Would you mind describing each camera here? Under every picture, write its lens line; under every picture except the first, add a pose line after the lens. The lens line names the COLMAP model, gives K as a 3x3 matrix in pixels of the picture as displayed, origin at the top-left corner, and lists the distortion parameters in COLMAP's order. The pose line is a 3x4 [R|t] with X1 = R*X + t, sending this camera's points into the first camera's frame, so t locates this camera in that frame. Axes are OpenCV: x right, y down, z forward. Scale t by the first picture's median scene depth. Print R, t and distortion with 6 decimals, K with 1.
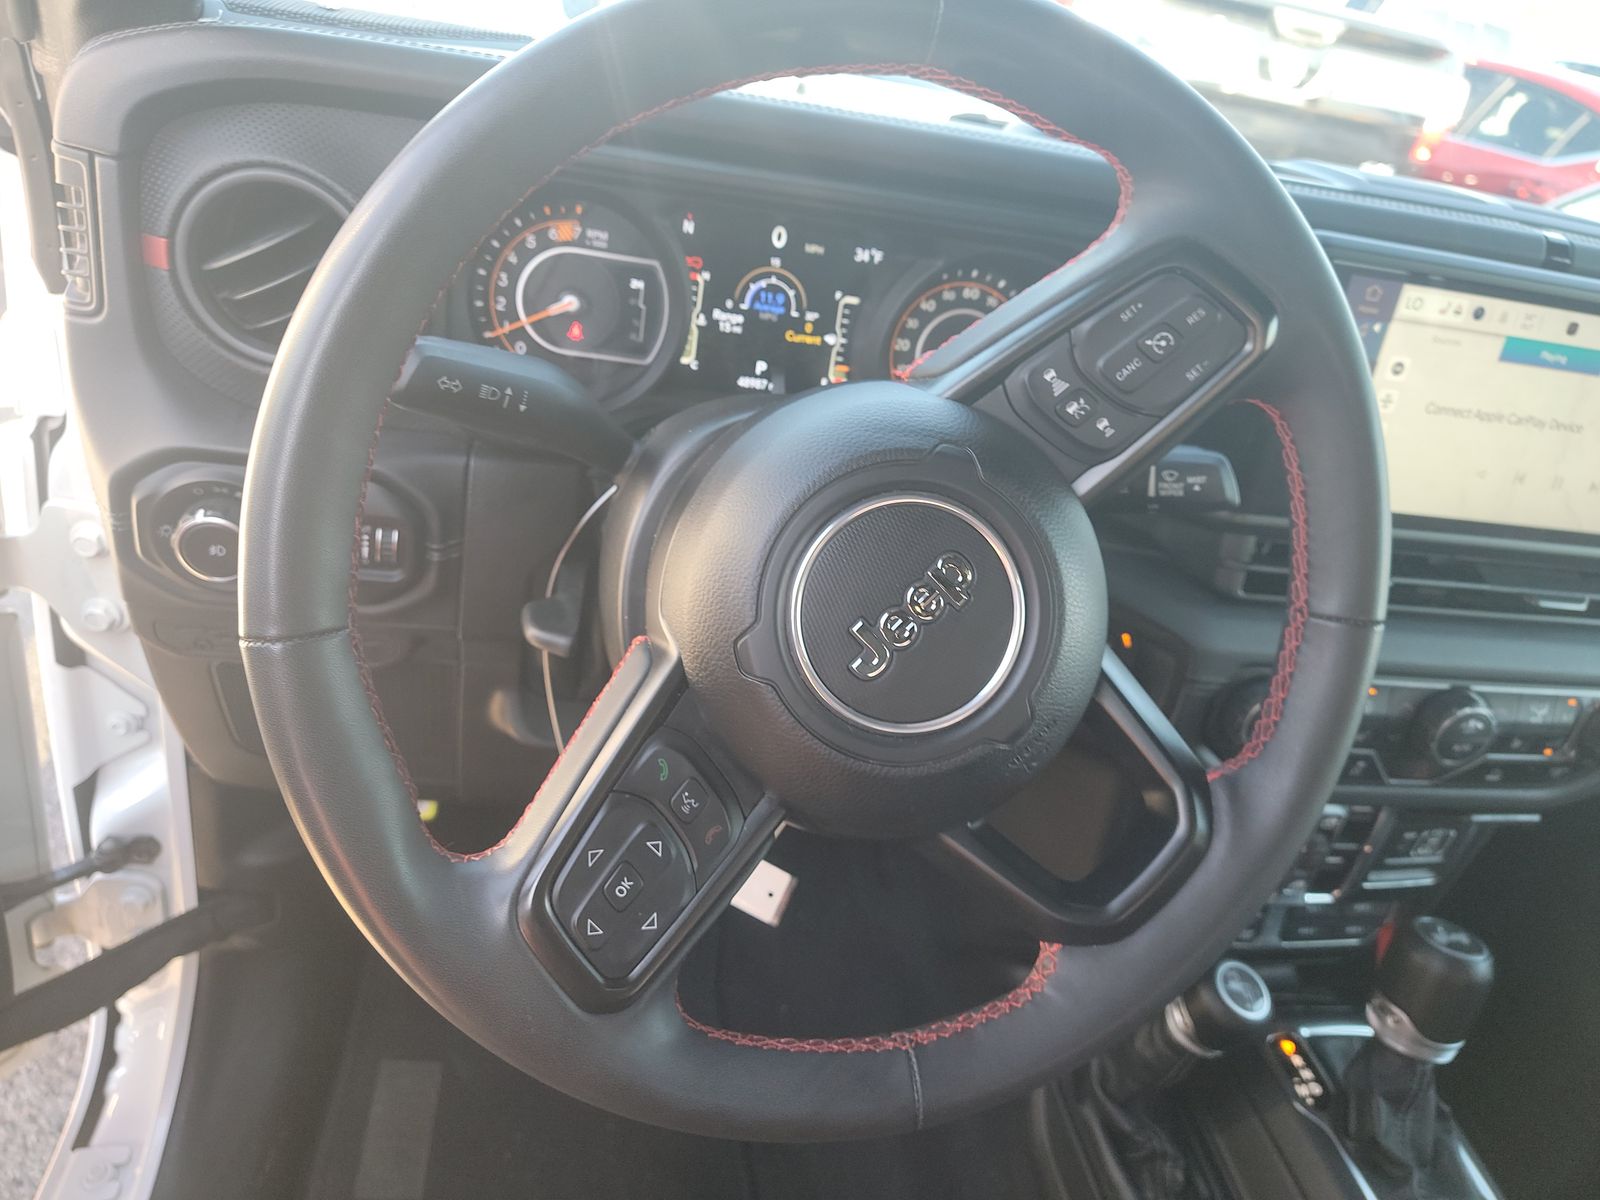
lens RADIAL K [[1112.8, 0, 810.8], [0, 1112.8, 596.2], [0, 0, 1]] dist [0.036829, -0.007230]
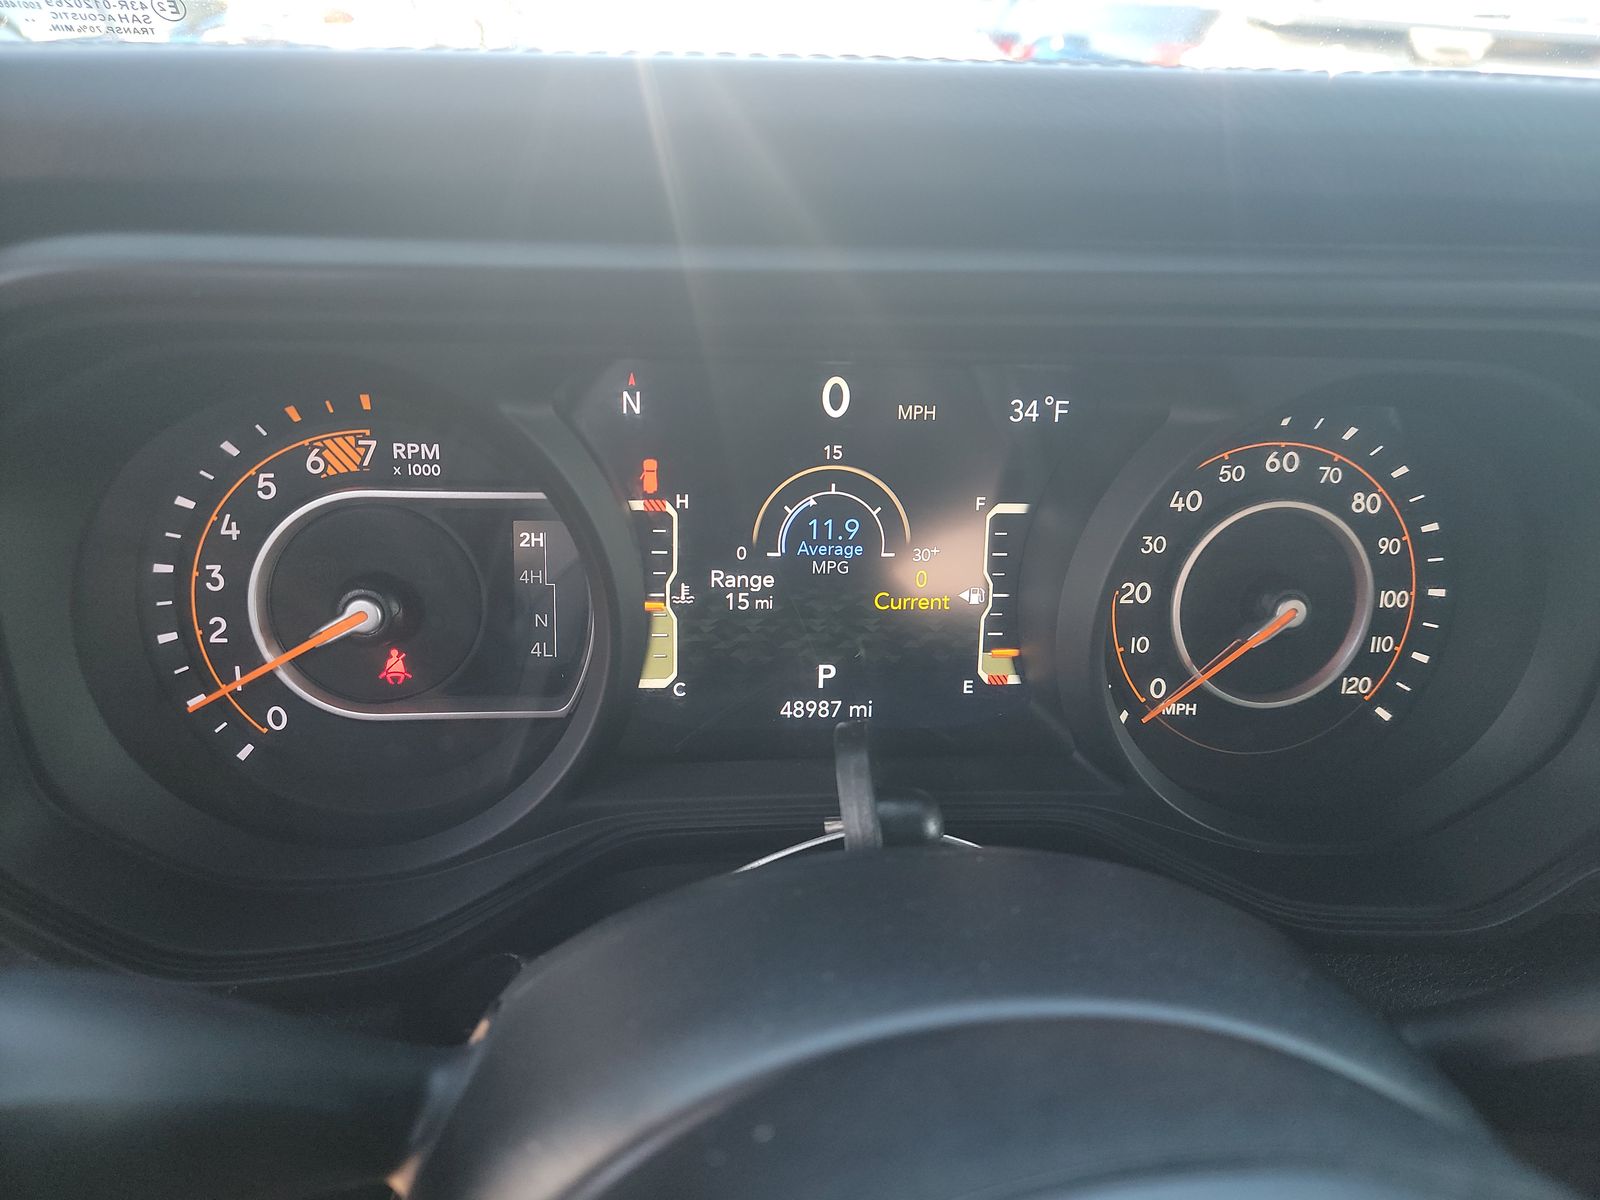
lens RADIAL K [[1112.8, 0, 794.0], [0, 1112.8, 601.9], [0, 0, 1]] dist [0.036829, -0.007230]
pose [[0.987597, -0.104332, -0.117335, -0.000659], [0.092777, 0.990655, -0.099975, -0.195531], [0.126669, 0.087849, 0.988047, 0.558171]]
